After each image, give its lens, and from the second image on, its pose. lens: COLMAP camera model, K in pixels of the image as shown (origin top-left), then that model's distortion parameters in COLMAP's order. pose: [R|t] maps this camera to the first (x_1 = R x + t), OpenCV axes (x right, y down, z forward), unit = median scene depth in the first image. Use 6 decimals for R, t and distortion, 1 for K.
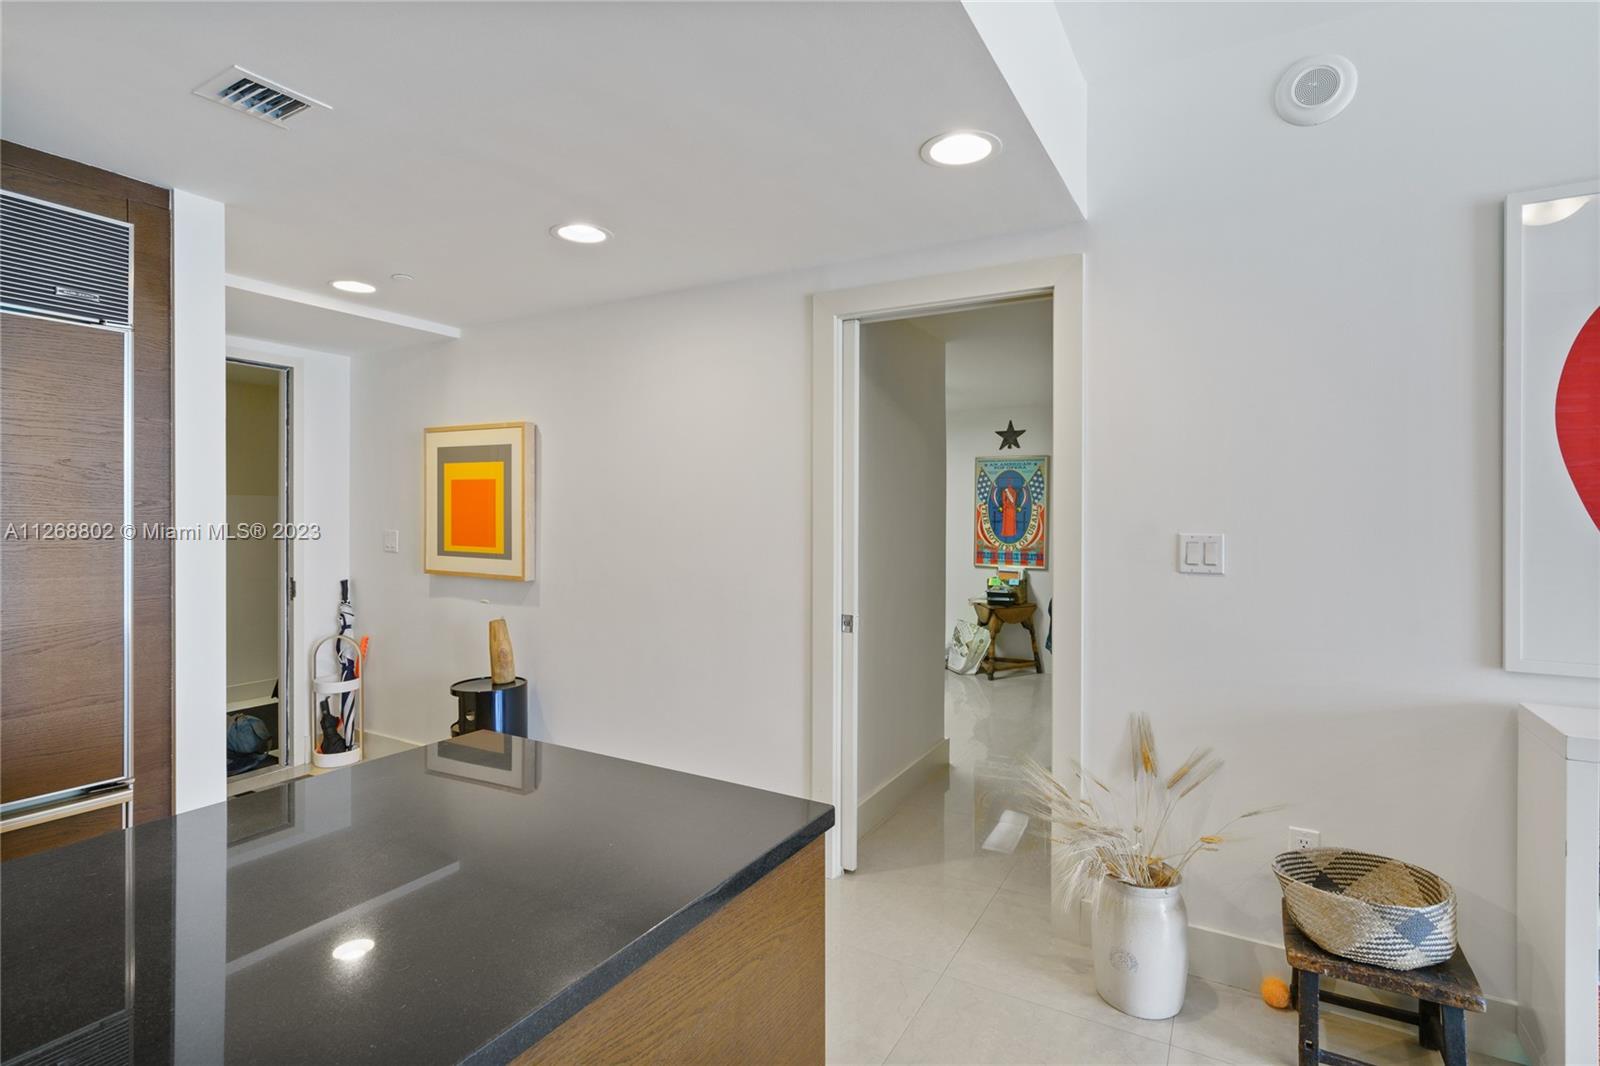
lens RADIAL K [[780.2, 0, 815.0], [0, 780.2, 522.5], [0, 0, 1]] dist [-0.004934, 0.002991]
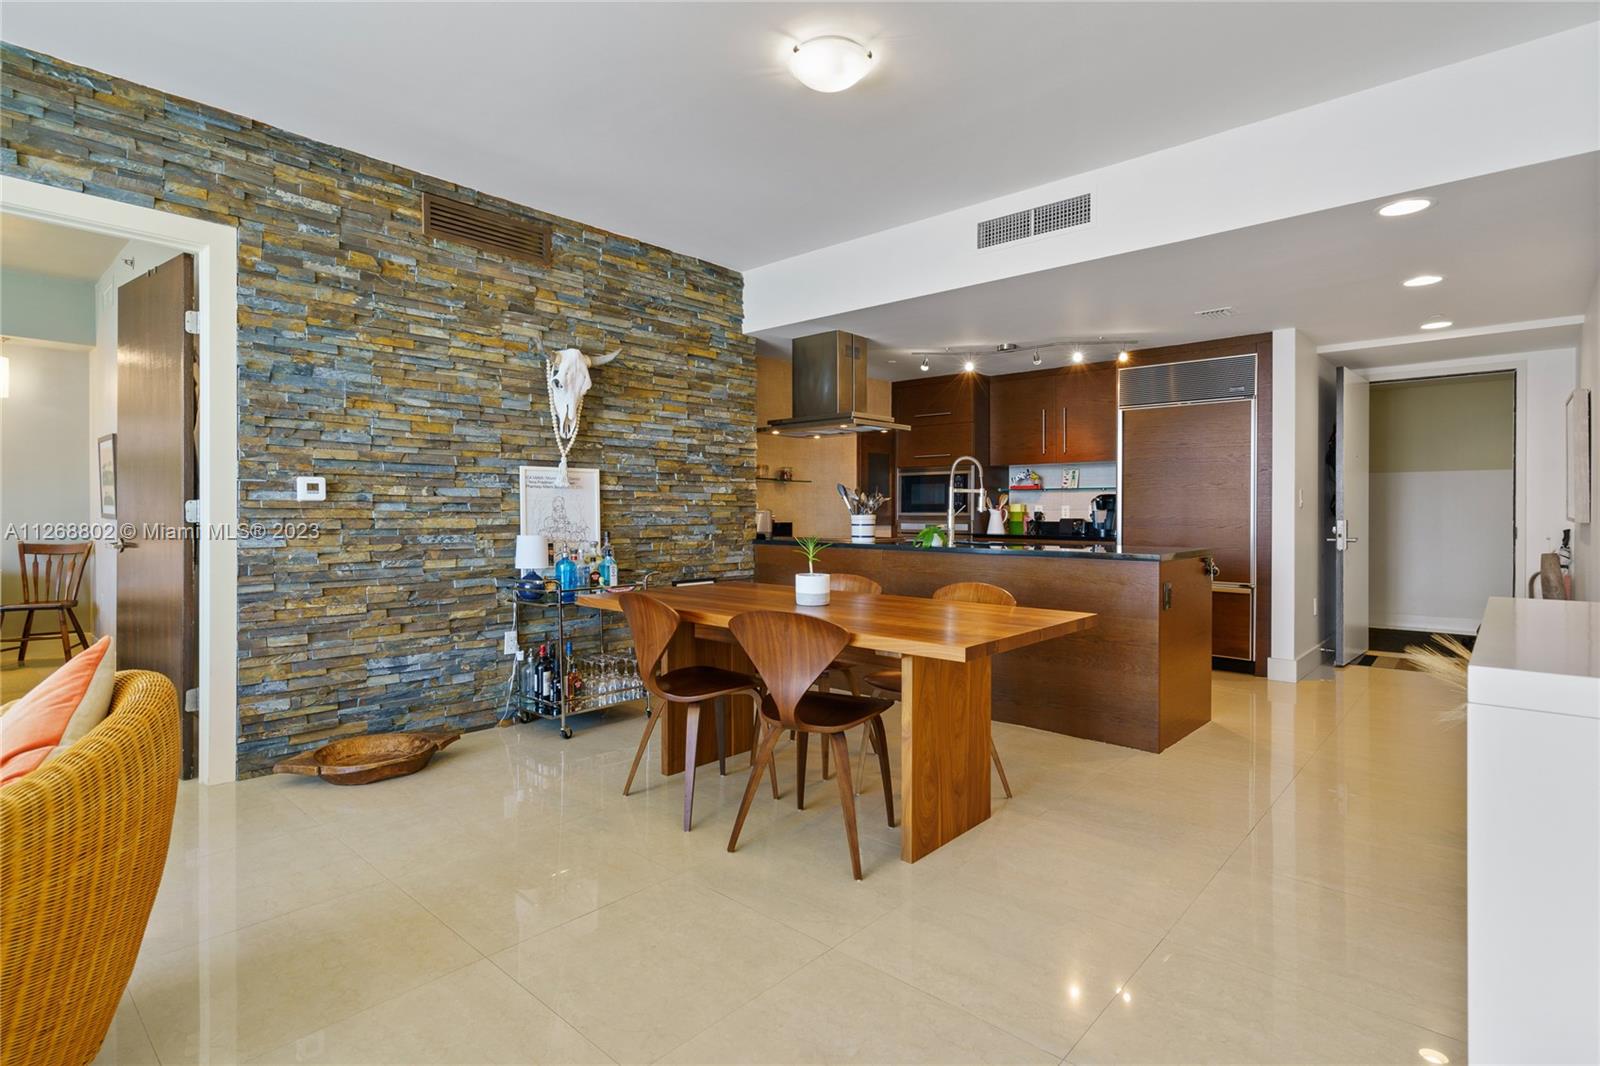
lens RADIAL K [[780.2, 0, 808.1], [0, 780.2, 516.2], [0, 0, 1]] dist [-0.004934, 0.002991]
pose [[-0.217405, 0.003008, -0.976077, 1.058552], [-0.009112, 0.999945, 0.005111, 0.070043], [0.976039, 0.010006, -0.217366, 0.111662]]
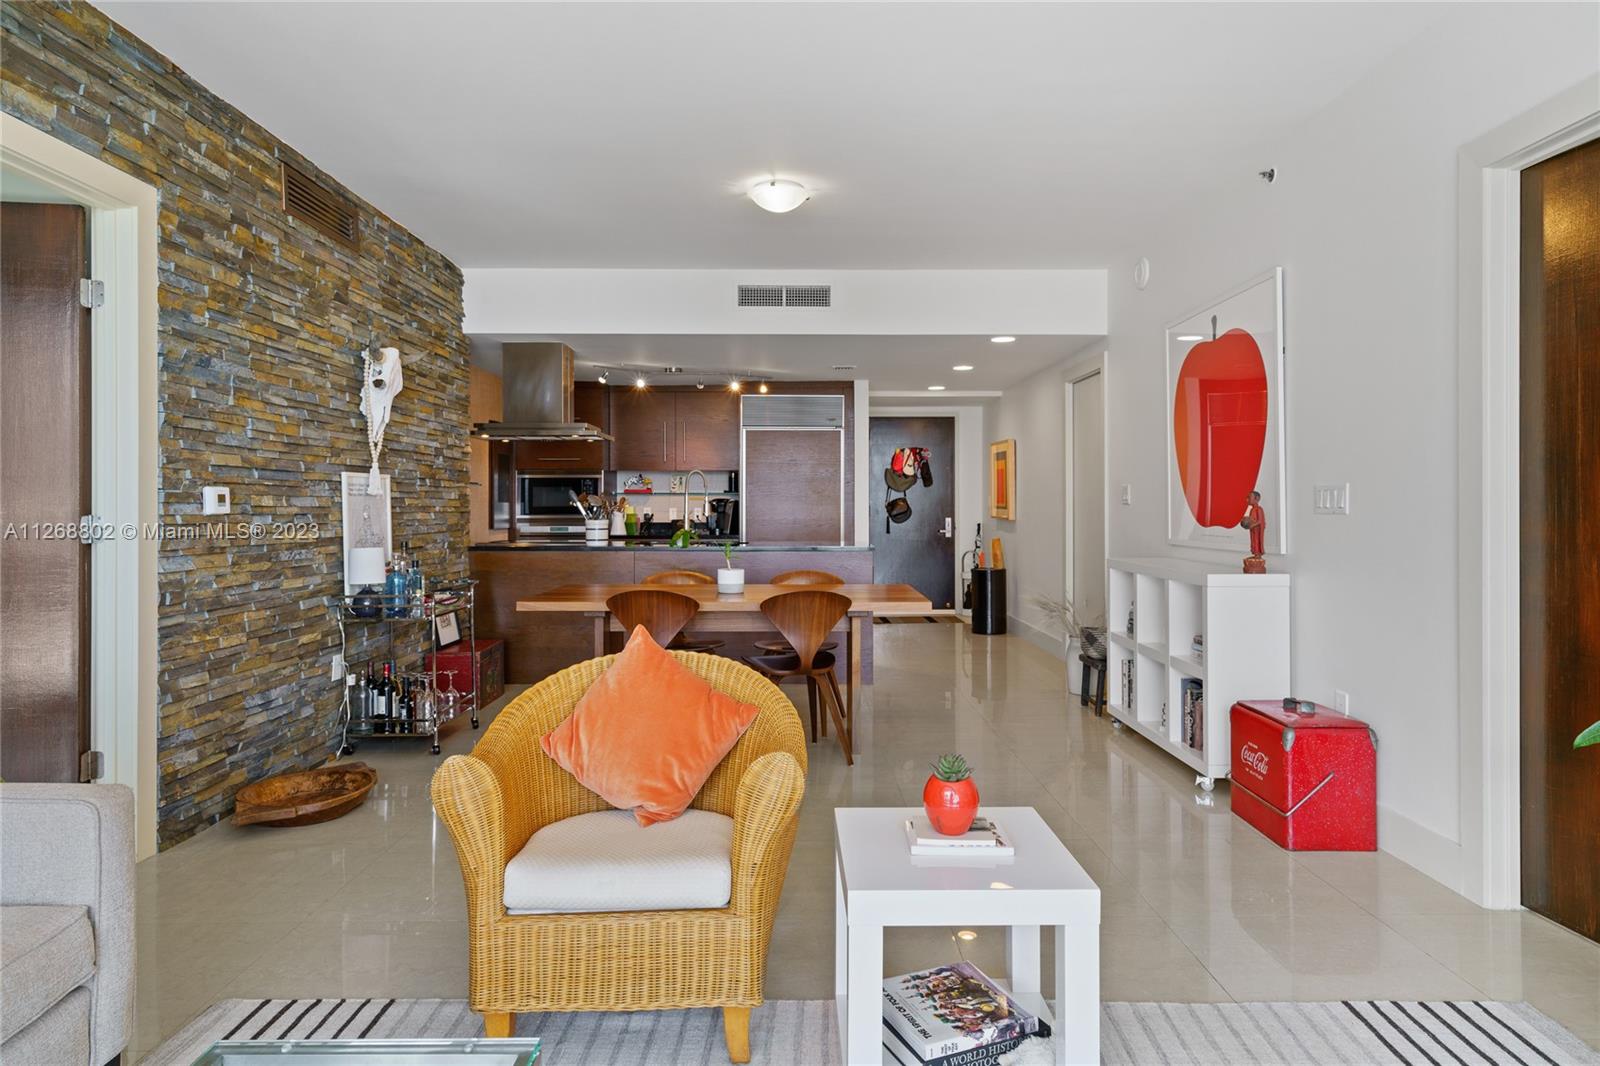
lens RADIAL K [[916.4, 0, 803.7], [0, 916.4, 506.3], [0, 0, 1]] dist [-0.000706, 0.004048]
pose [[0.499244, -0.002316, -0.866459, 1.390858], [-0.004576, 0.999975, -0.005310, 0.055662], [0.866450, 0.006616, 0.499221, -0.614518]]
